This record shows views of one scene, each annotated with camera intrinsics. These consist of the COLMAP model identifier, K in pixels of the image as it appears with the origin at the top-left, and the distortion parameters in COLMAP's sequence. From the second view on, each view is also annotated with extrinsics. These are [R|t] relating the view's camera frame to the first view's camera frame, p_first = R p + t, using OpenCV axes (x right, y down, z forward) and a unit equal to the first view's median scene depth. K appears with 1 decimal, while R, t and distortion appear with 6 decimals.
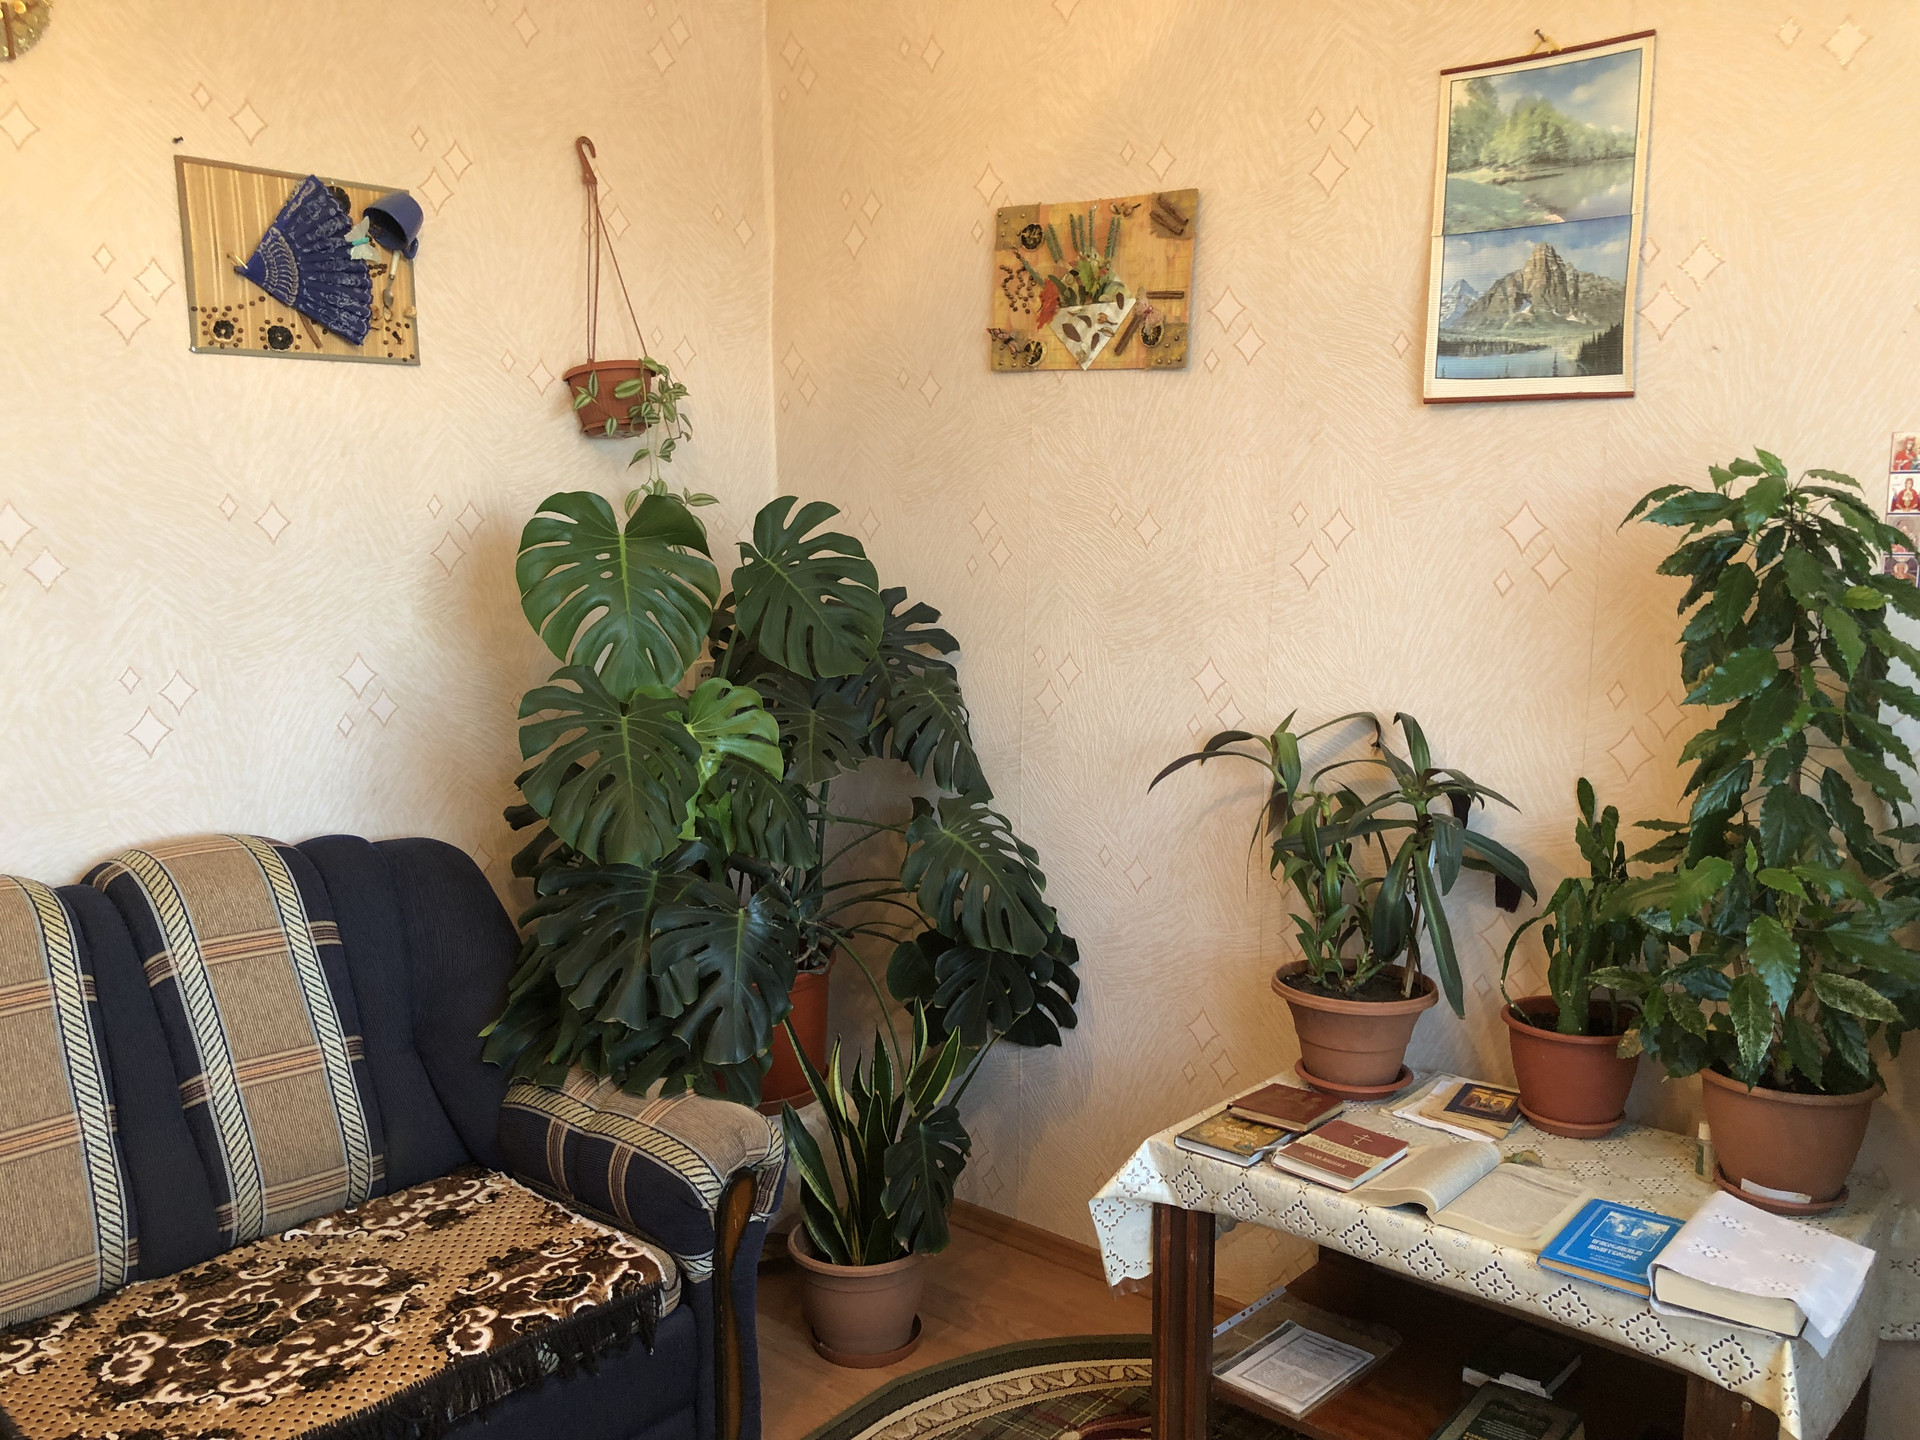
lens RADIAL K [[1591.1, 0, 953.7], [0, 1591.1, 712.3], [0, 0, 1]] dist [0.014791, 0.009401]
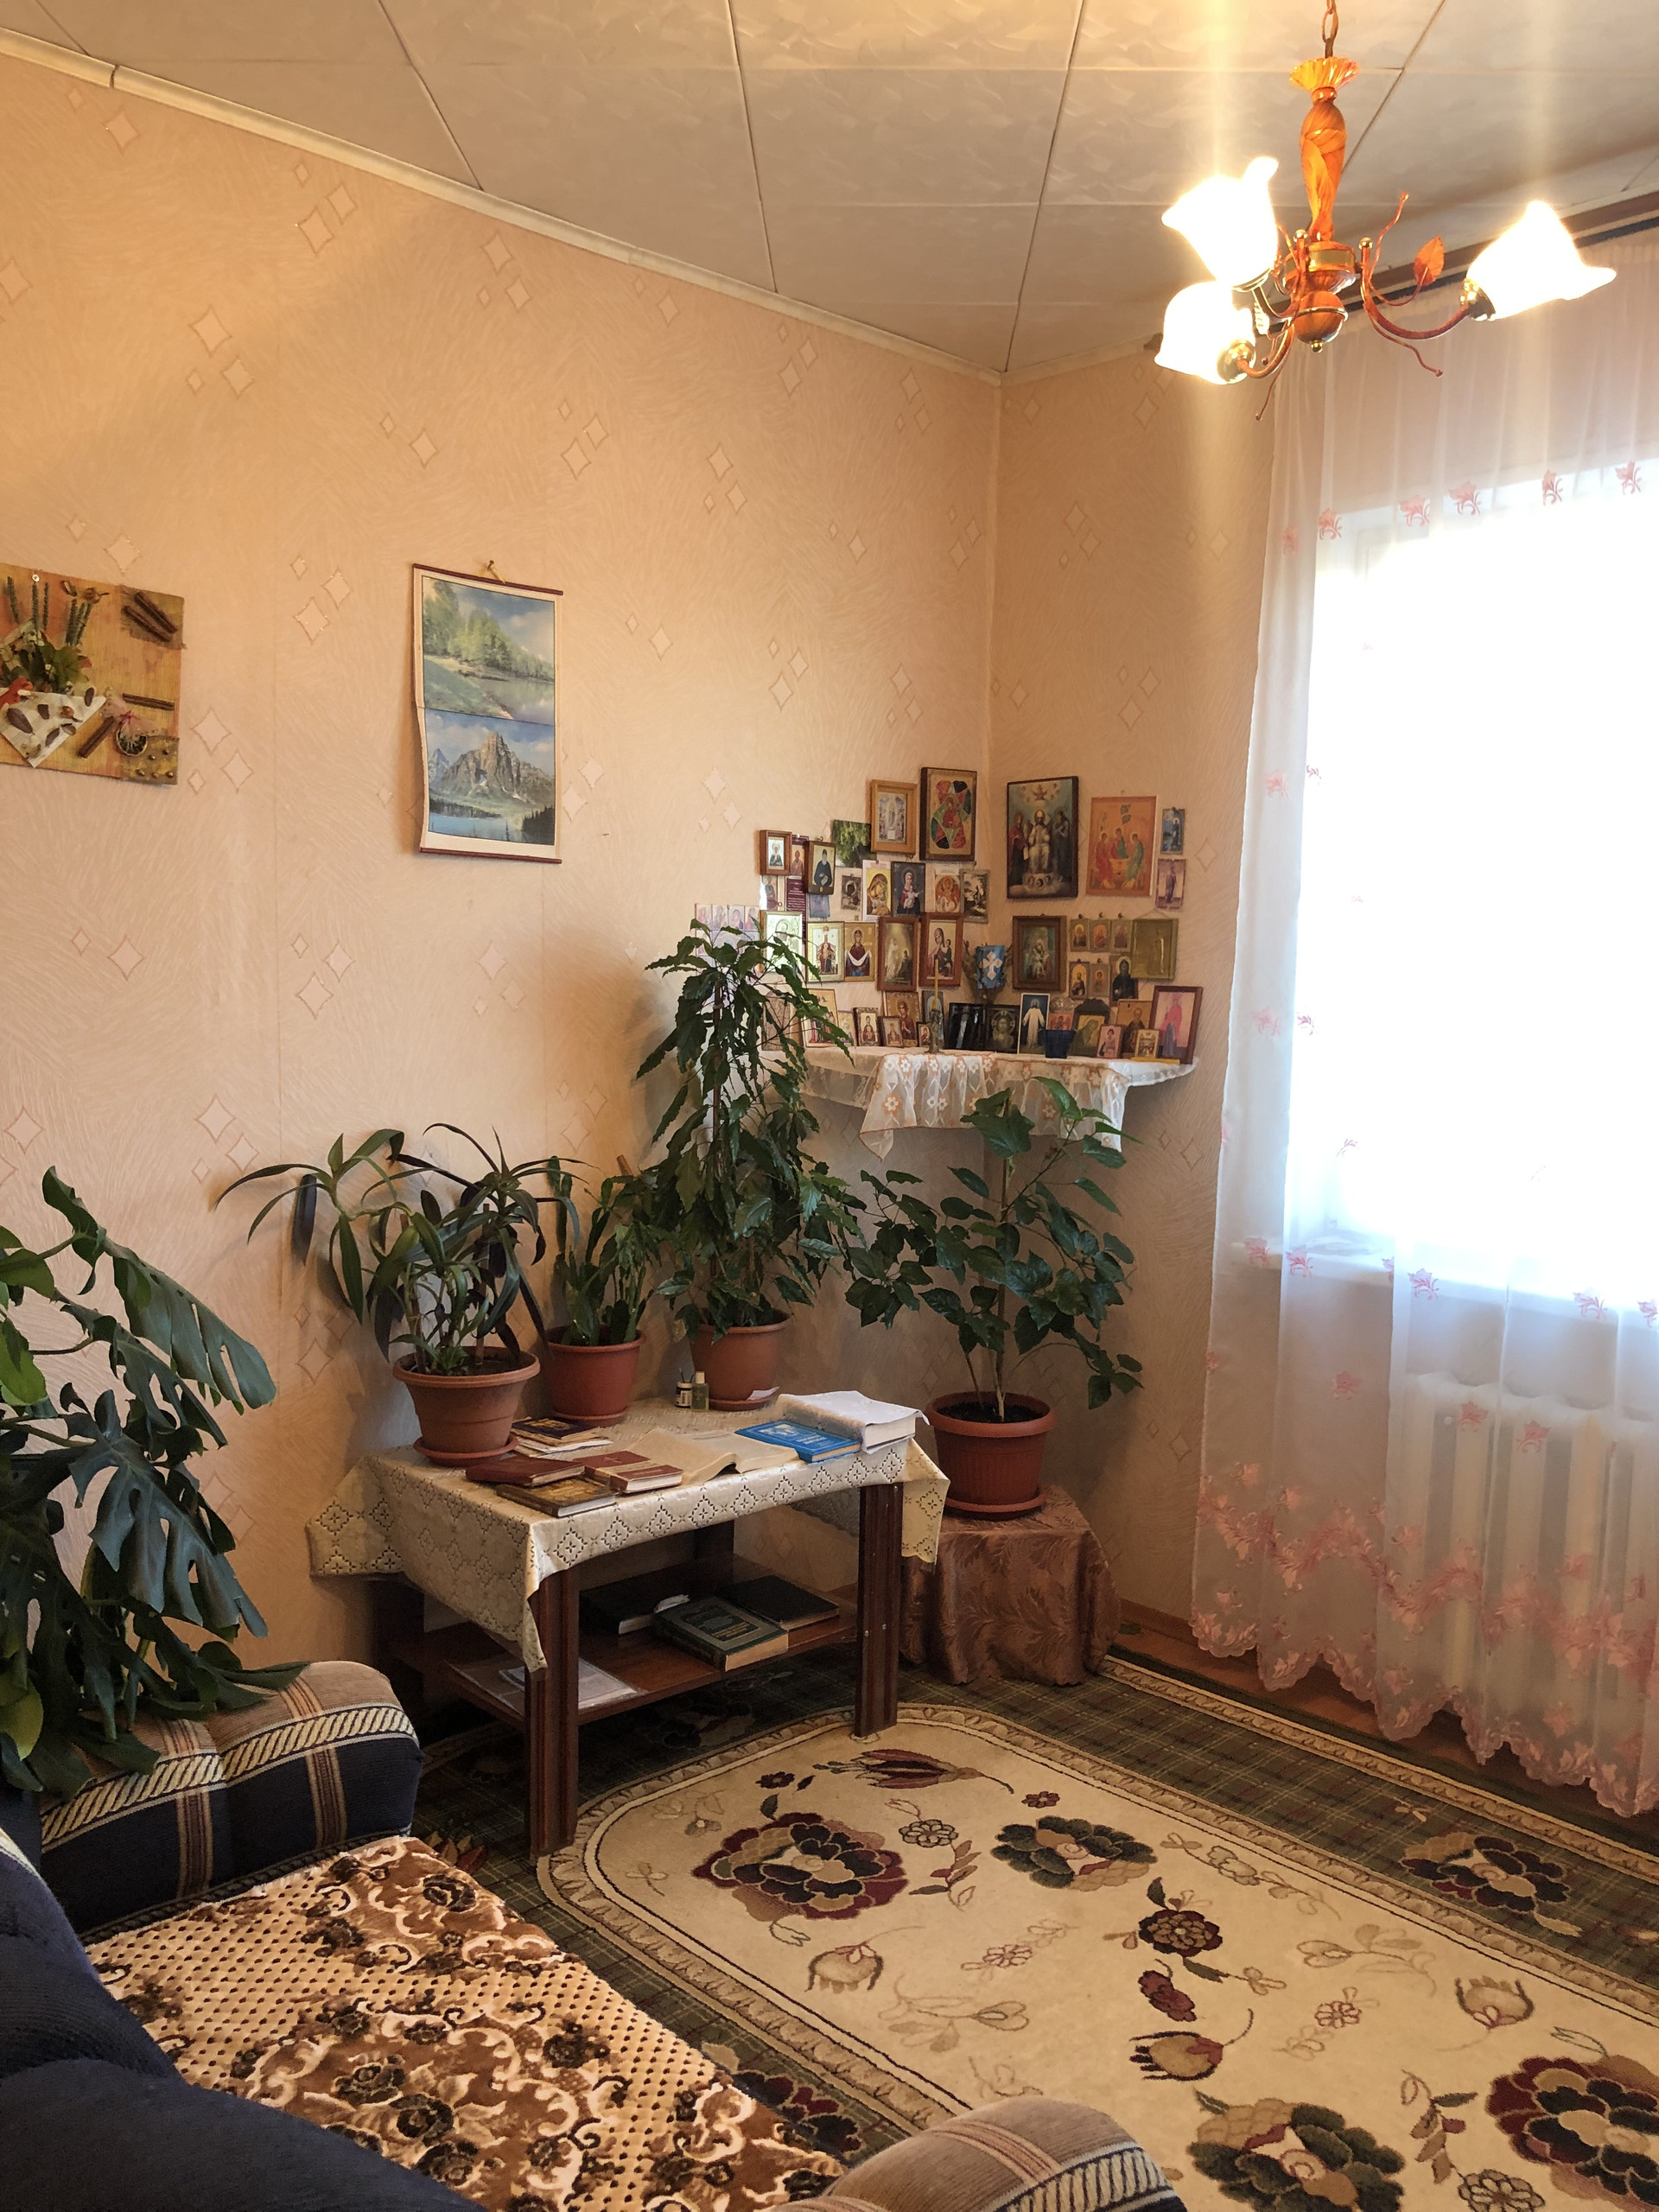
lens RADIAL K [[1833.1, 0, 820.5], [0, 1833.1, 1115.9], [0, 0, 1]] dist [0.014791, 0.009401]
pose [[0.108529, -0.085355, 0.990422, -1.021819], [0.102294, 0.991977, 0.074279, -0.077543], [-0.988816, 0.093253, 0.116389, 0.605083]]
